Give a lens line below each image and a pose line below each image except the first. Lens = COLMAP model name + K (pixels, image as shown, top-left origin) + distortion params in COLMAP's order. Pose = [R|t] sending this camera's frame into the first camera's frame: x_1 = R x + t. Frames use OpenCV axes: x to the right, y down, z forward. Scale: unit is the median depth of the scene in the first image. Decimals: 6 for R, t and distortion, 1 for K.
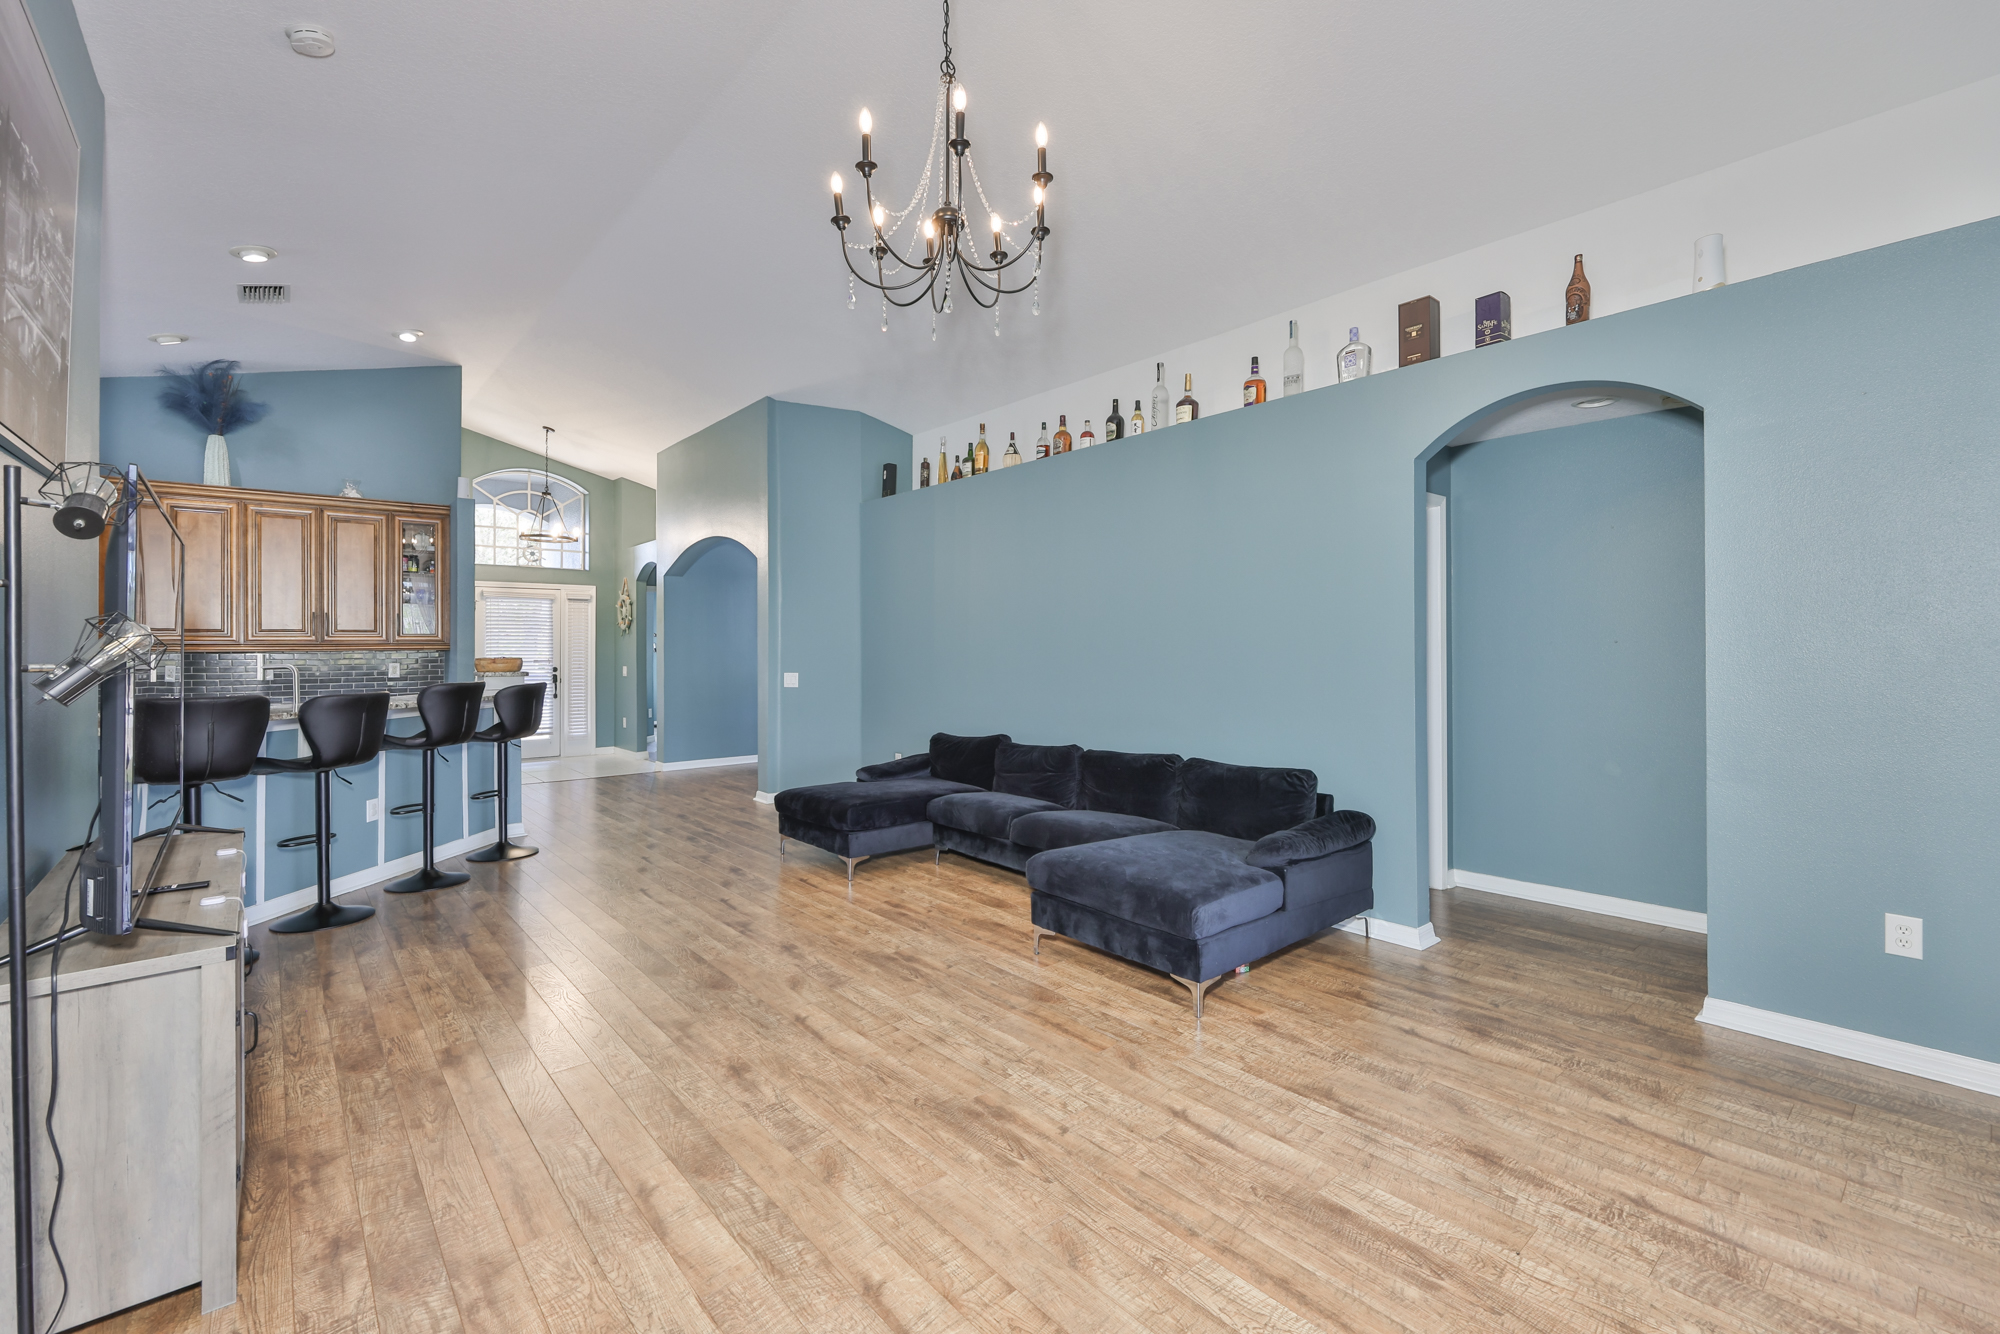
lens RADIAL K [[862.5, 0, 1001.0], [0, 862.5, 644.1], [0, 0, 1]] dist [-0.012881, 0.001837]
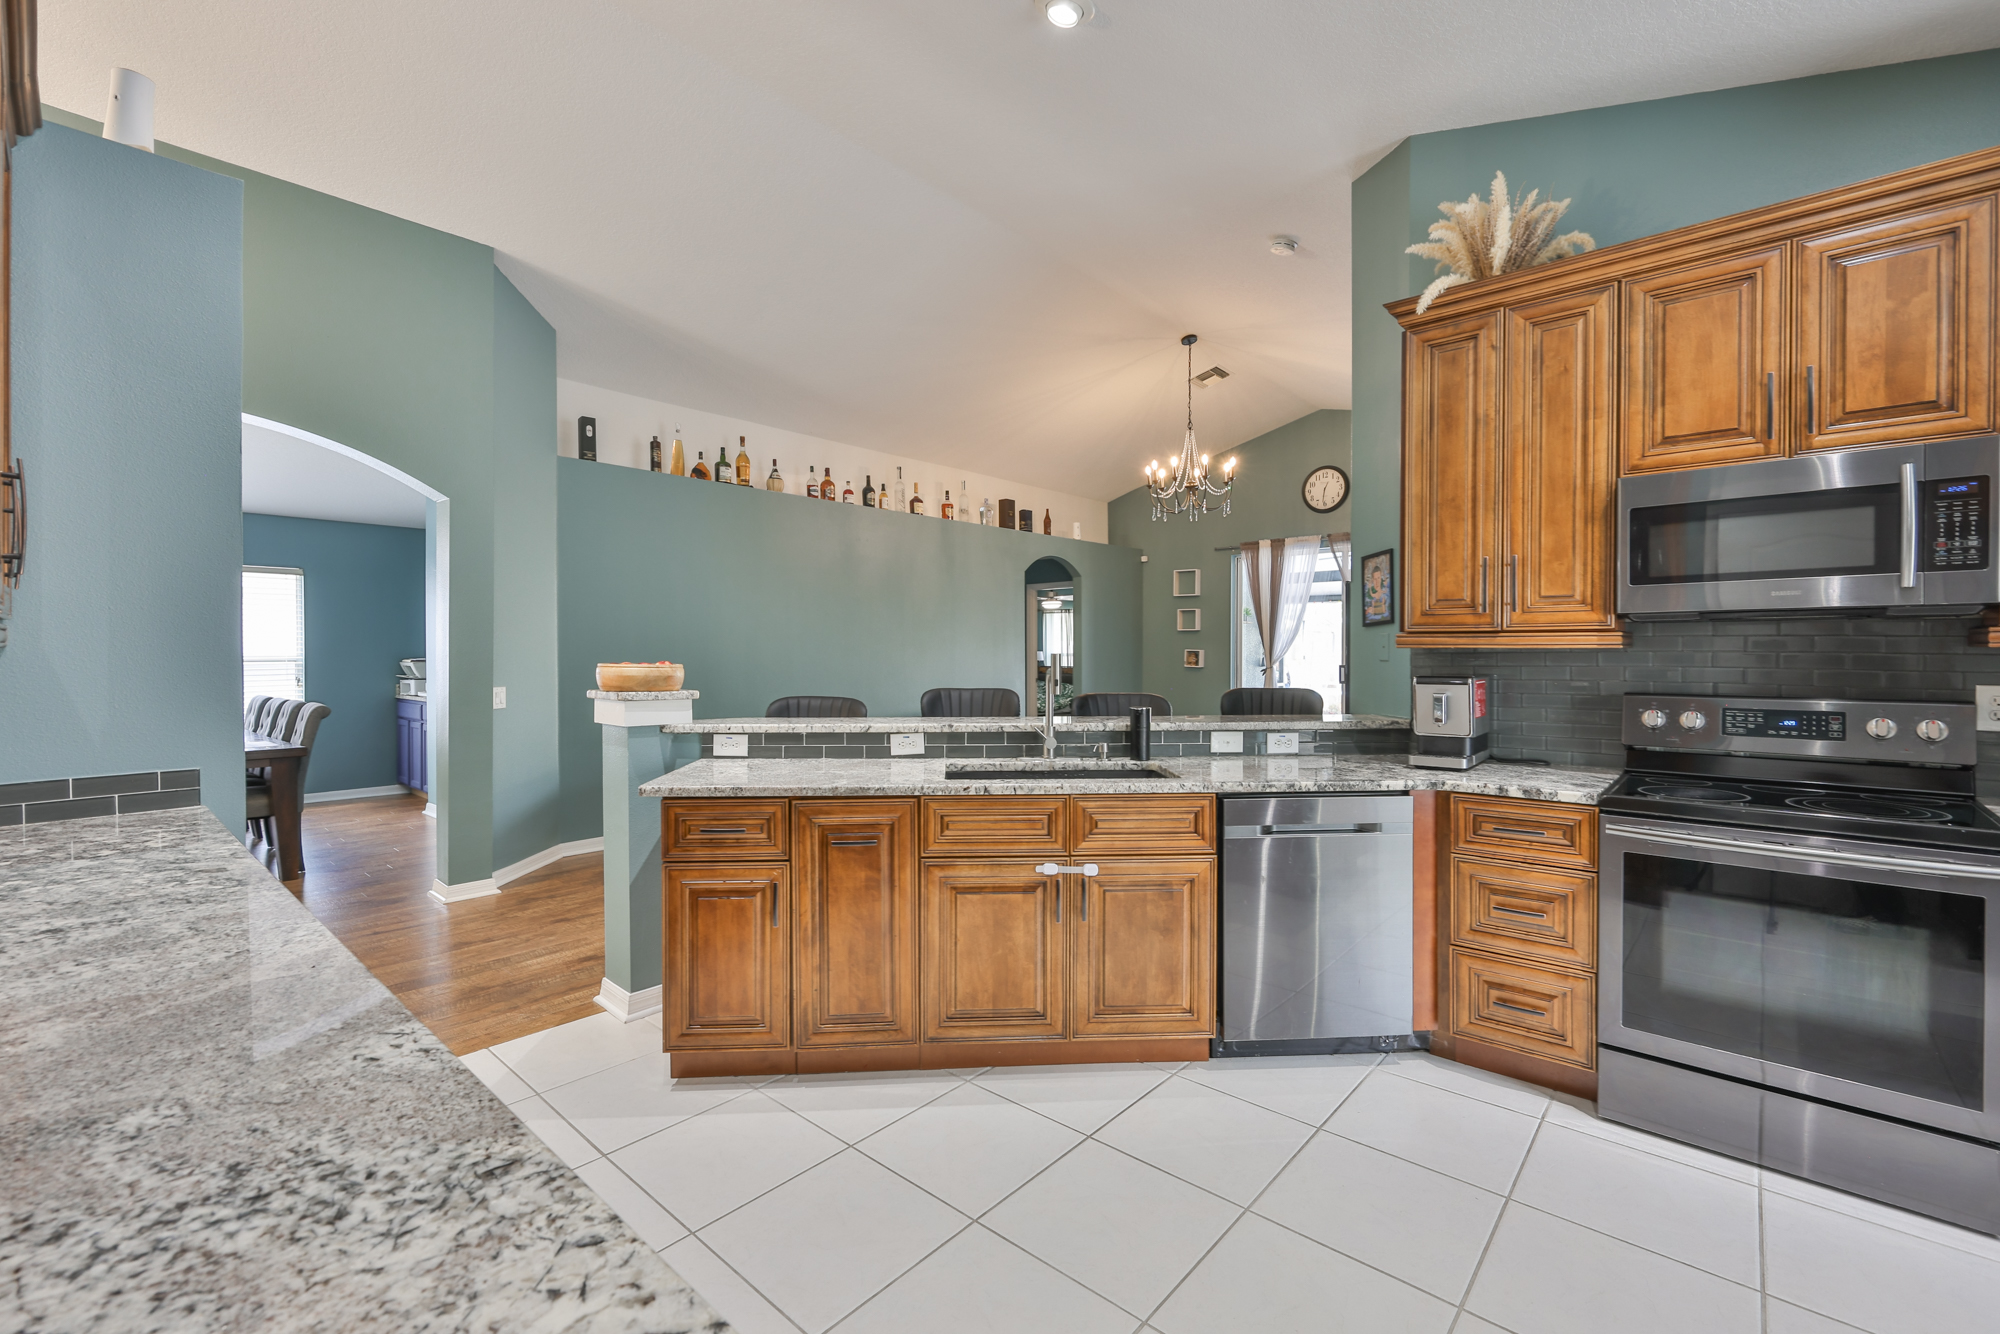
lens RADIAL K [[862.5, 0, 998.3], [0, 862.5, 664.2], [0, 0, 1]] dist [-0.012881, 0.001837]
pose [[-0.130598, -0.005824, 0.991418, -1.968204], [-0.004630, 0.999975, 0.005265, 0.023423], [-0.991425, -0.003903, -0.130622, 1.475806]]
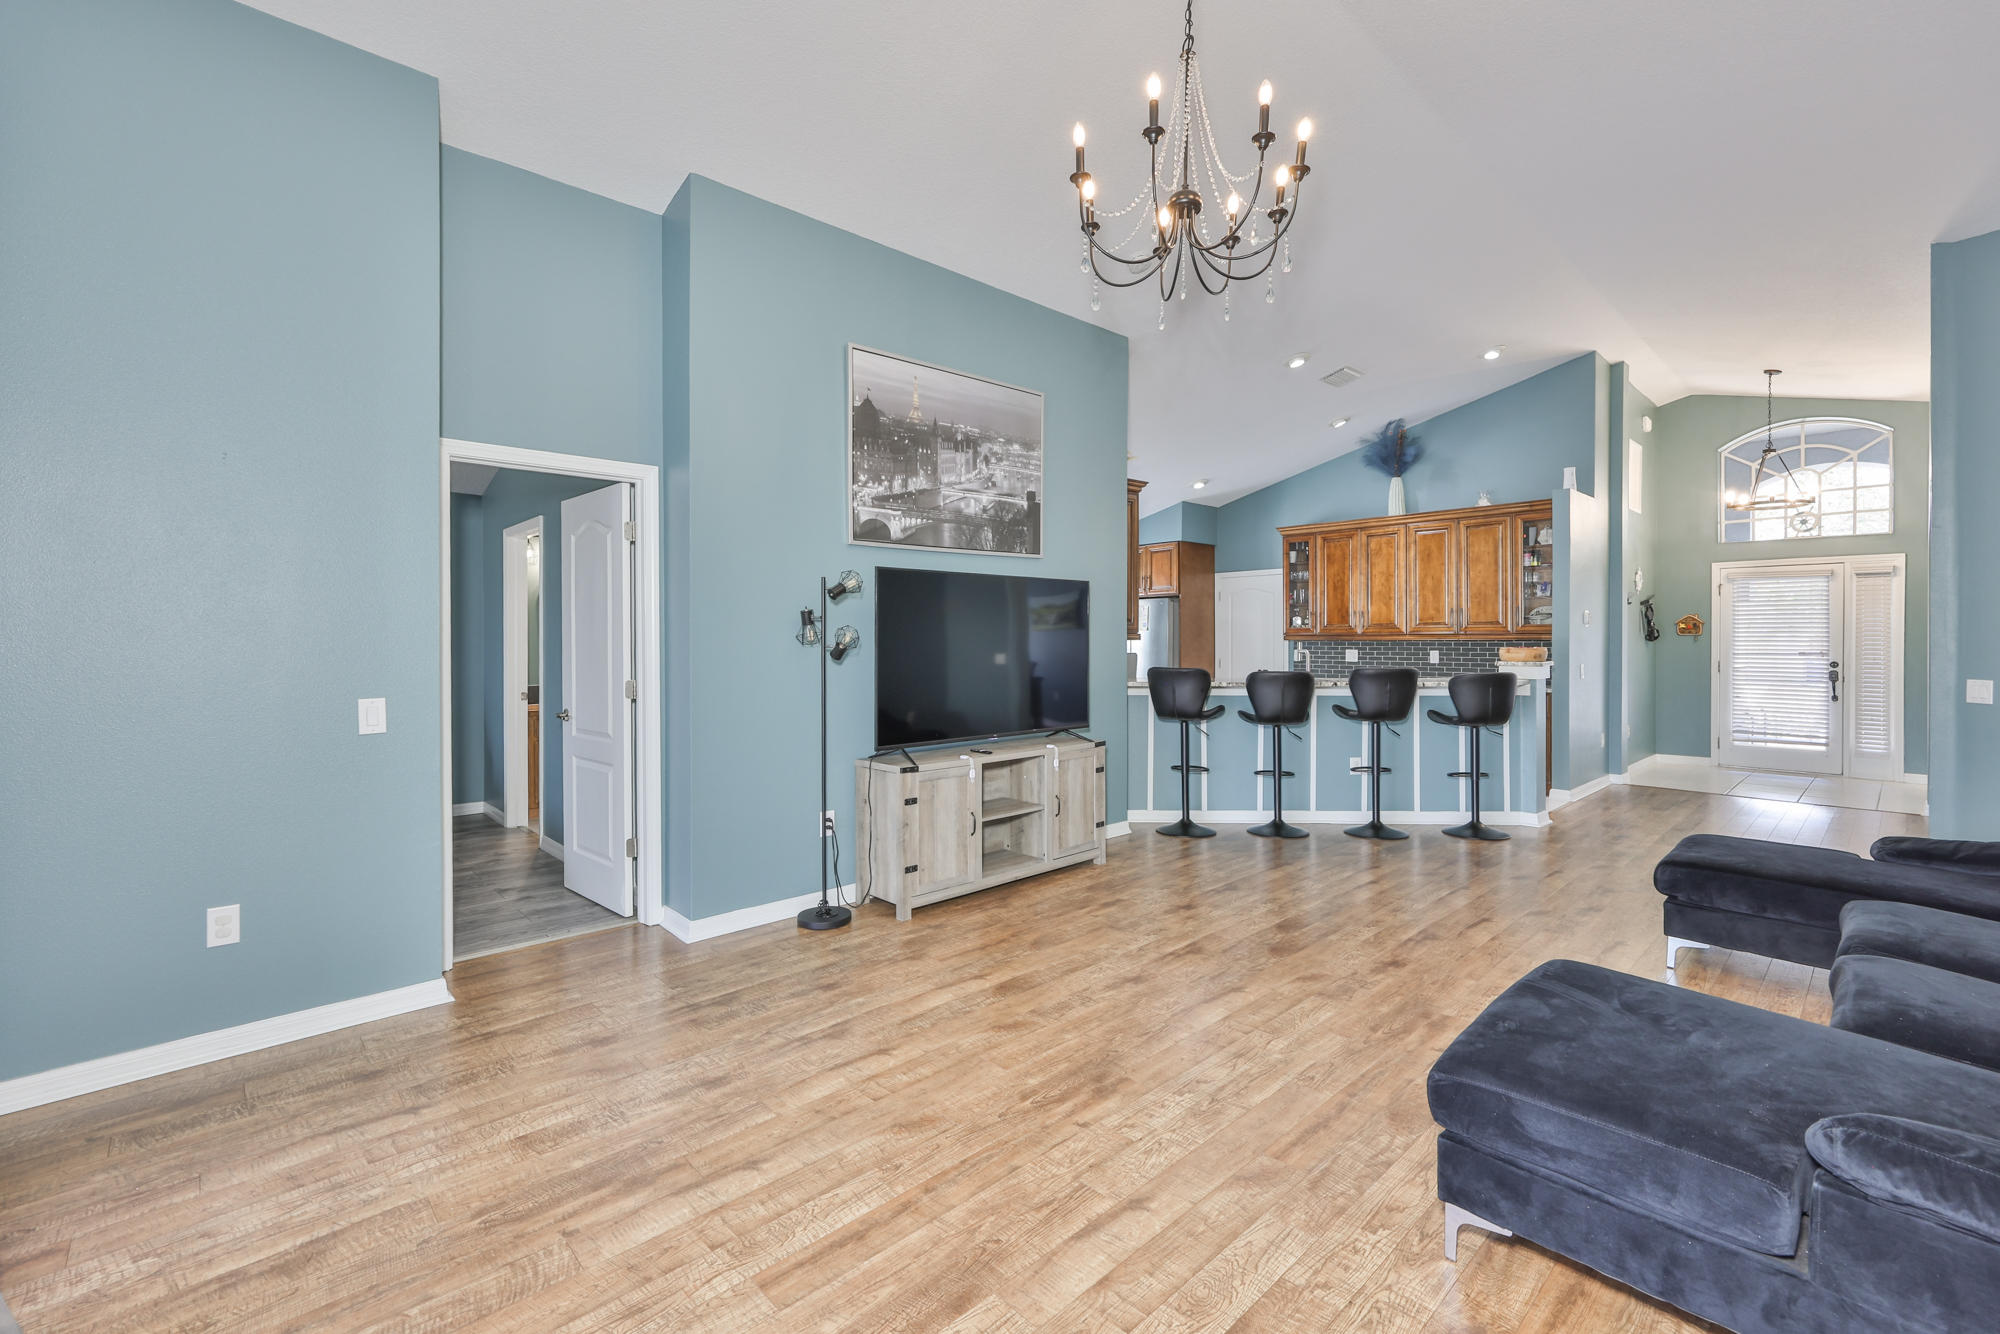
lens RADIAL K [[862.5, 0, 993.1], [0, 862.5, 649.7], [0, 0, 1]] dist [-0.012881, 0.001837]
pose [[0.030789, 0.019288, -0.999340, 0.713427], [0.004721, 0.999800, 0.019442, -0.008072], [0.999515, -0.005317, 0.030691, 0.578997]]
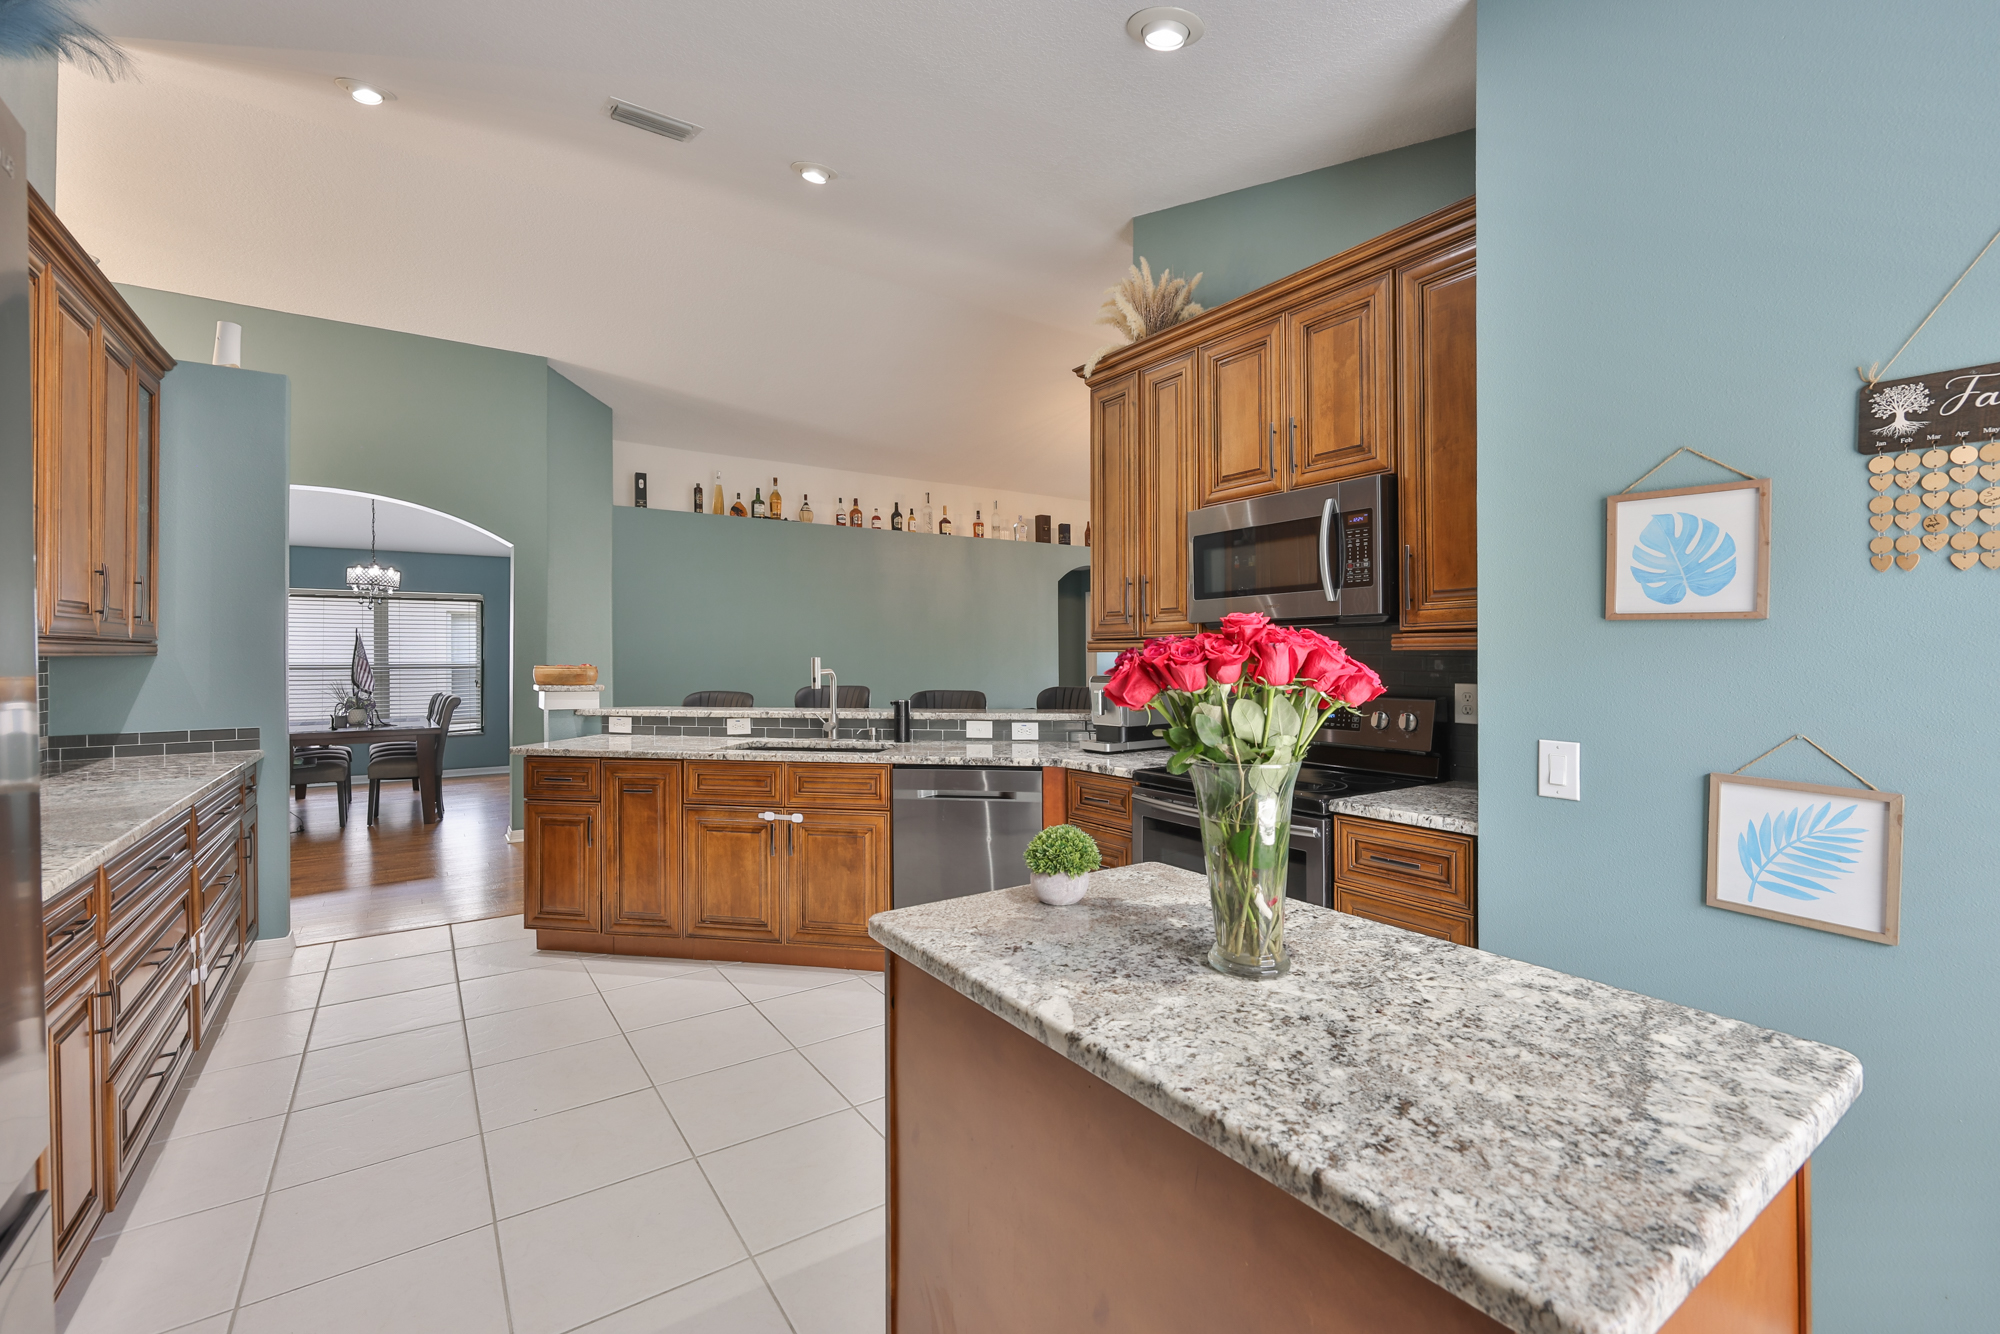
lens RADIAL K [[862.5, 0, 997.7], [0, 862.5, 655.9], [0, 0, 1]] dist [-0.012881, 0.001837]
pose [[0.109565, 0.007554, 0.993951, -2.215964], [-0.003934, 0.999967, -0.007166, 0.021710], [-0.993972, -0.003125, 0.109591, 0.954842]]
